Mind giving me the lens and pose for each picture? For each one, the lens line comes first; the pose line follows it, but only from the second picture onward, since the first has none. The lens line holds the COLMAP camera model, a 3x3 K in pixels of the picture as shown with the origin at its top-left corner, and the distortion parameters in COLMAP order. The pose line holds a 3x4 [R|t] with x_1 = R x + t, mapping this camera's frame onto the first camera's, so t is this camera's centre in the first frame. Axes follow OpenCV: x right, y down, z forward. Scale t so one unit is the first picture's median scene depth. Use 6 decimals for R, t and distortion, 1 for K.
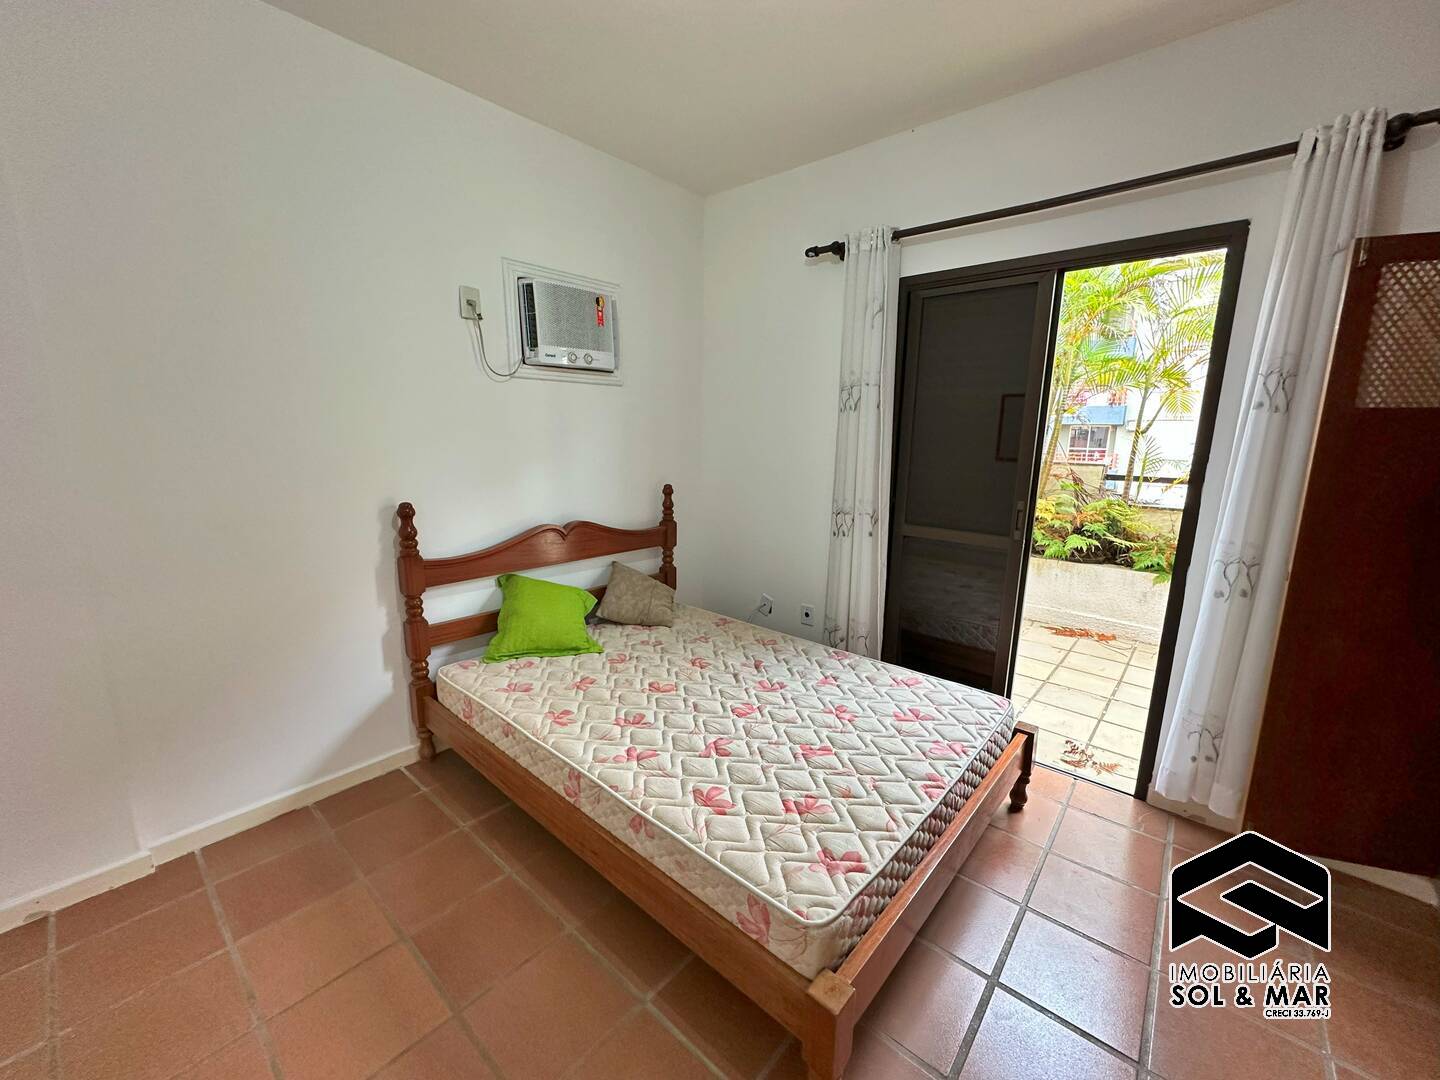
lens RADIAL K [[574.2, 0, 720.0], [0, 574.2, 540.0], [0, 0, 1]] dist [-0.001945, 0.000494]
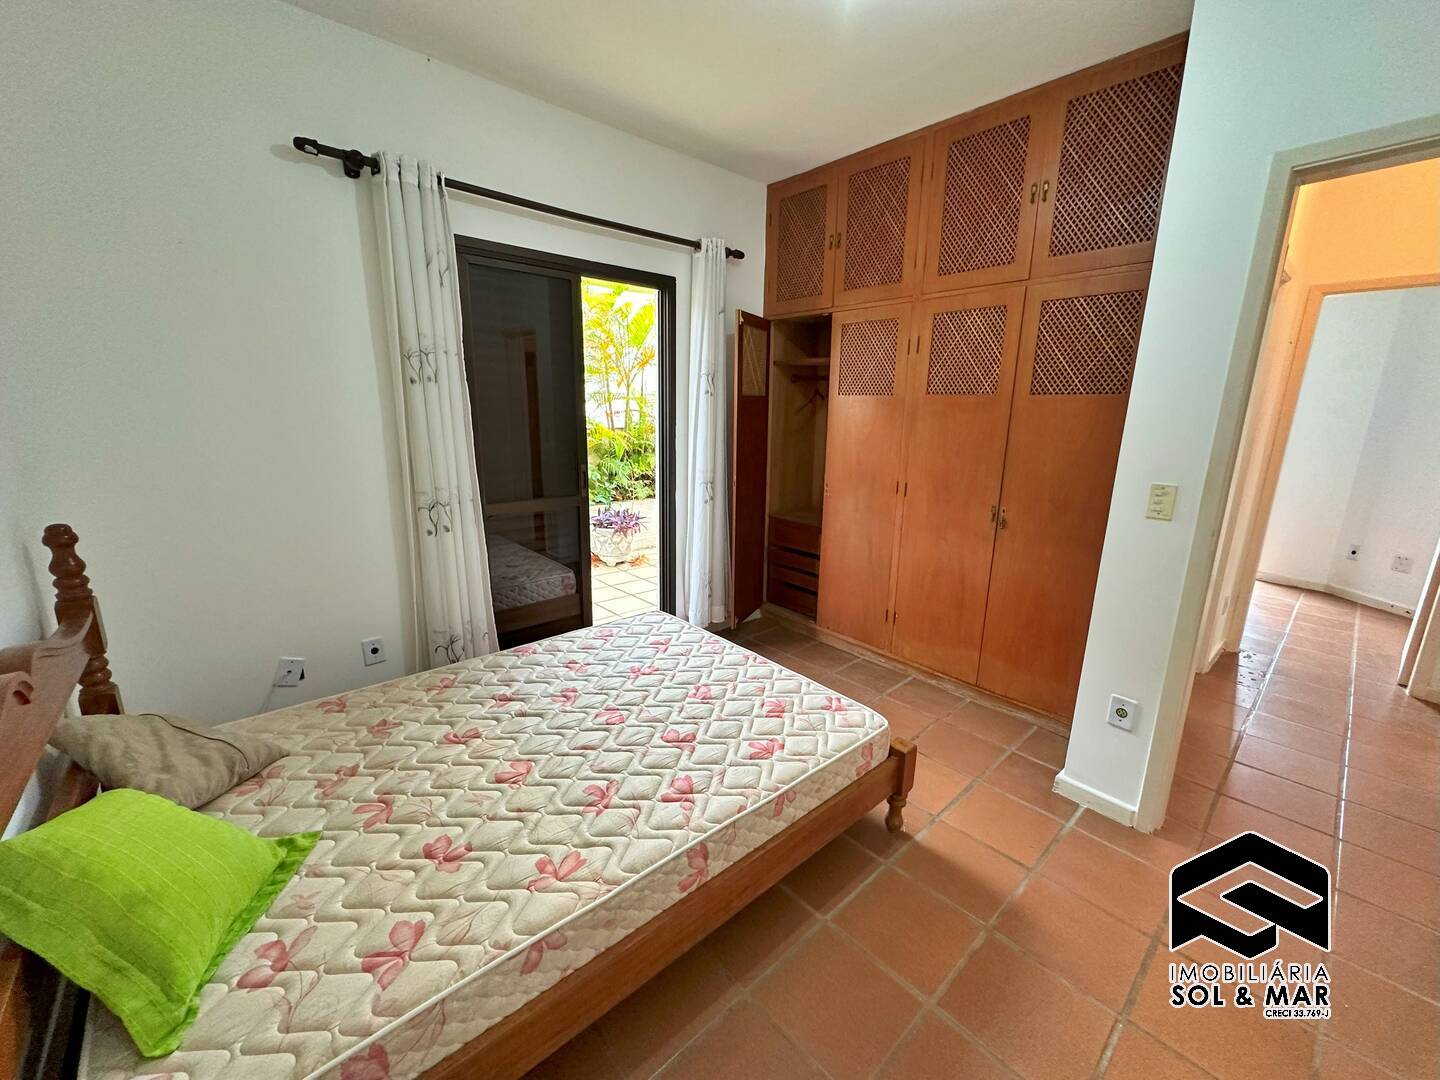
lens RADIAL K [[572.3, 0, 712.1], [0, 572.3, 545.9], [0, 0, 1]] dist [-0.000616, 0.000436]
pose [[0.130738, -0.243228, 0.961118, -0.685889], [0.176834, 0.959614, 0.218793, -0.127602], [-0.975519, 0.141354, 0.168469, 0.590225]]
